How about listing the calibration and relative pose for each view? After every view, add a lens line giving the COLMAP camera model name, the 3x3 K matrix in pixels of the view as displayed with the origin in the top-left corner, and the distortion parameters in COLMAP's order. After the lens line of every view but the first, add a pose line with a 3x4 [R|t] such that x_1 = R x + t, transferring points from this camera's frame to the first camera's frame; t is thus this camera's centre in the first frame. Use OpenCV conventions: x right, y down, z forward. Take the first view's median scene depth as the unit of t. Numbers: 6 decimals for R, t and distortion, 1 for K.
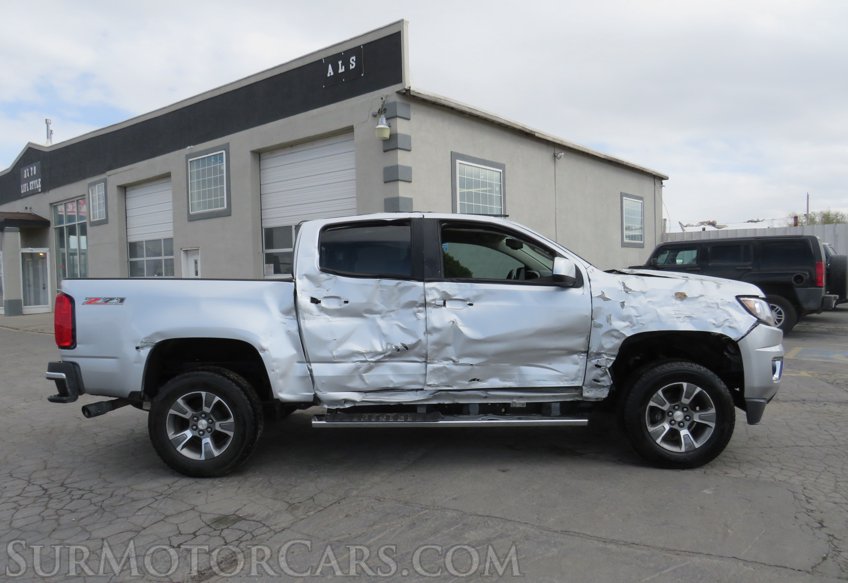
lens RADIAL K [[608.8, 0, 421.0], [0, 608.8, 297.7], [0, 0, 1]] dist [-0.042364, 0.018552]
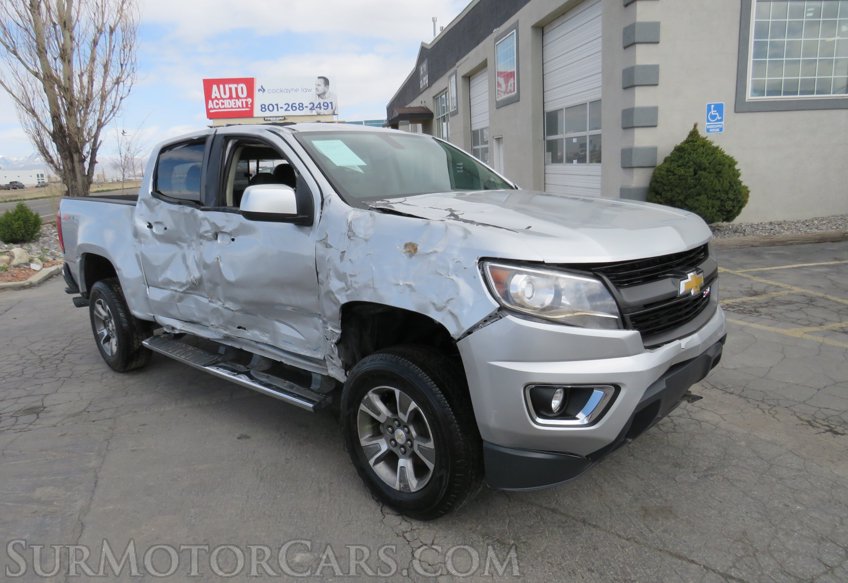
lens RADIAL K [[608.8, 0, 416.8], [0, 608.8, 296.6], [0, 0, 1]] dist [-0.042364, 0.018552]
pose [[0.741121, 0.129021, -0.658858, 0.827592], [0.003908, 0.980515, 0.196406, -0.074475], [0.671361, -0.148135, 0.726176, 0.552802]]
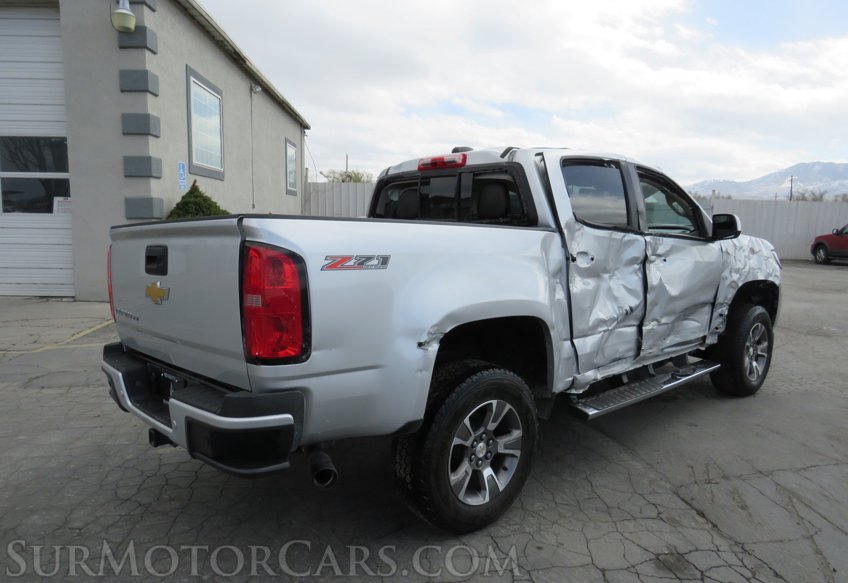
lens RADIAL K [[608.8, 0, 416.7], [0, 608.8, 294.2], [0, 0, 1]] dist [-0.042364, 0.018552]
pose [[0.735189, -0.051336, 0.675915, -0.835825], [-0.004324, 0.996753, 0.080407, -0.009877], [-0.677848, -0.062037, 0.732580, 0.571539]]
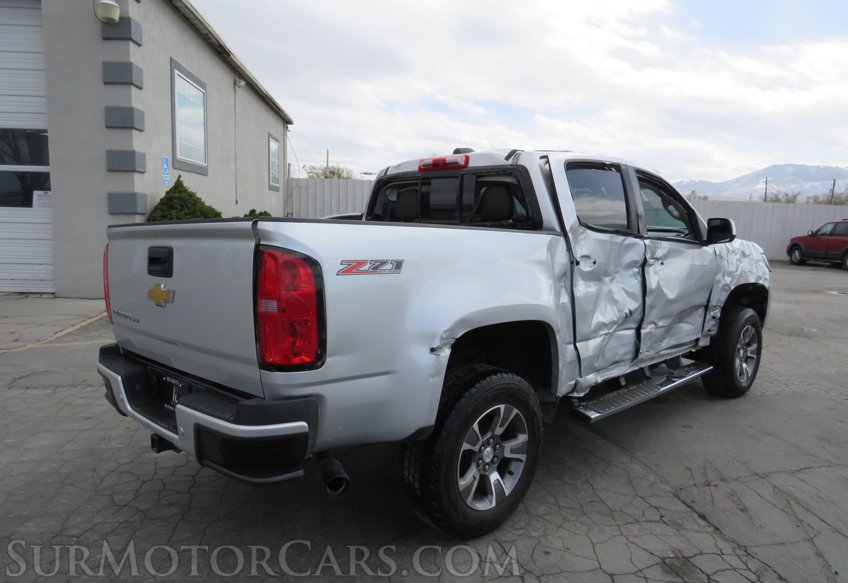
lens RADIAL K [[608.8, 0, 416.4], [0, 608.8, 296.0], [0, 0, 1]] dist [-0.042364, 0.018552]
pose [[0.712321, -0.052471, 0.699890, -0.852977], [-0.013814, 0.995960, 0.088727, -0.016525], [-0.701718, -0.072870, 0.708718, 0.597932]]
